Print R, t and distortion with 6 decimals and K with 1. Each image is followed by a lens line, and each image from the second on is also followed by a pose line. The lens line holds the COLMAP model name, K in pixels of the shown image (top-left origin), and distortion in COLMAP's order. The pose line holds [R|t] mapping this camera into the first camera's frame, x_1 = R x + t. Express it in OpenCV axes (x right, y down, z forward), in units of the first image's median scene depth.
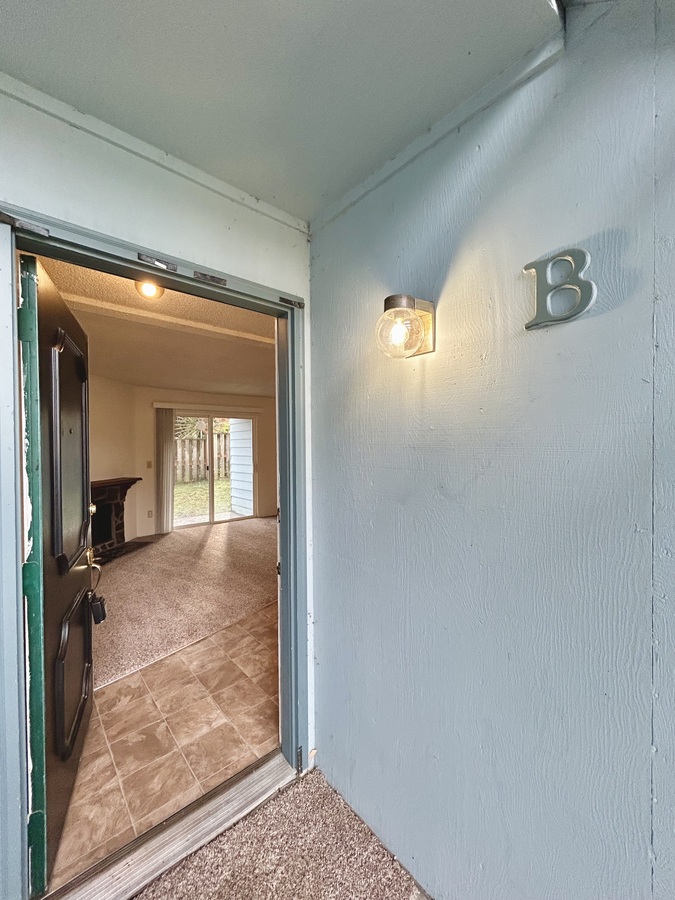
lens RADIAL K [[360.4, 0, 337.9], [0, 360.4, 451.8], [0, 0, 1]] dist [-0.001159, 0.000099]
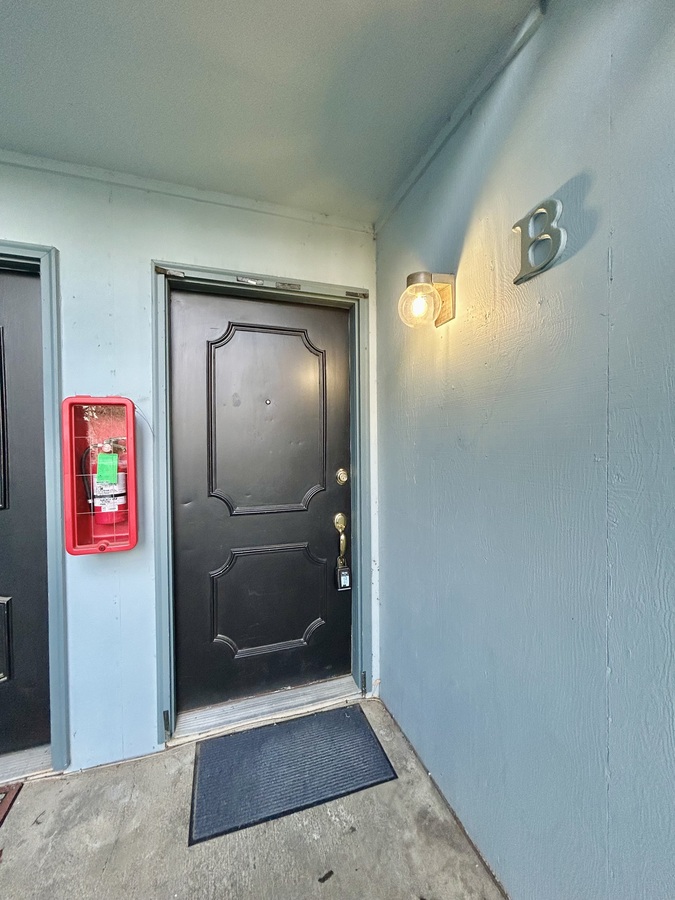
lens RADIAL K [[360.4, 0, 335.0], [0, 360.4, 453.1], [0, 0, 1]] dist [-0.001159, 0.000099]
pose [[0.921998, 0.009898, -0.387069, 0.365469], [-0.006633, 0.999930, 0.009772, 0.131785], [0.387139, -0.006442, 0.921999, -0.173634]]
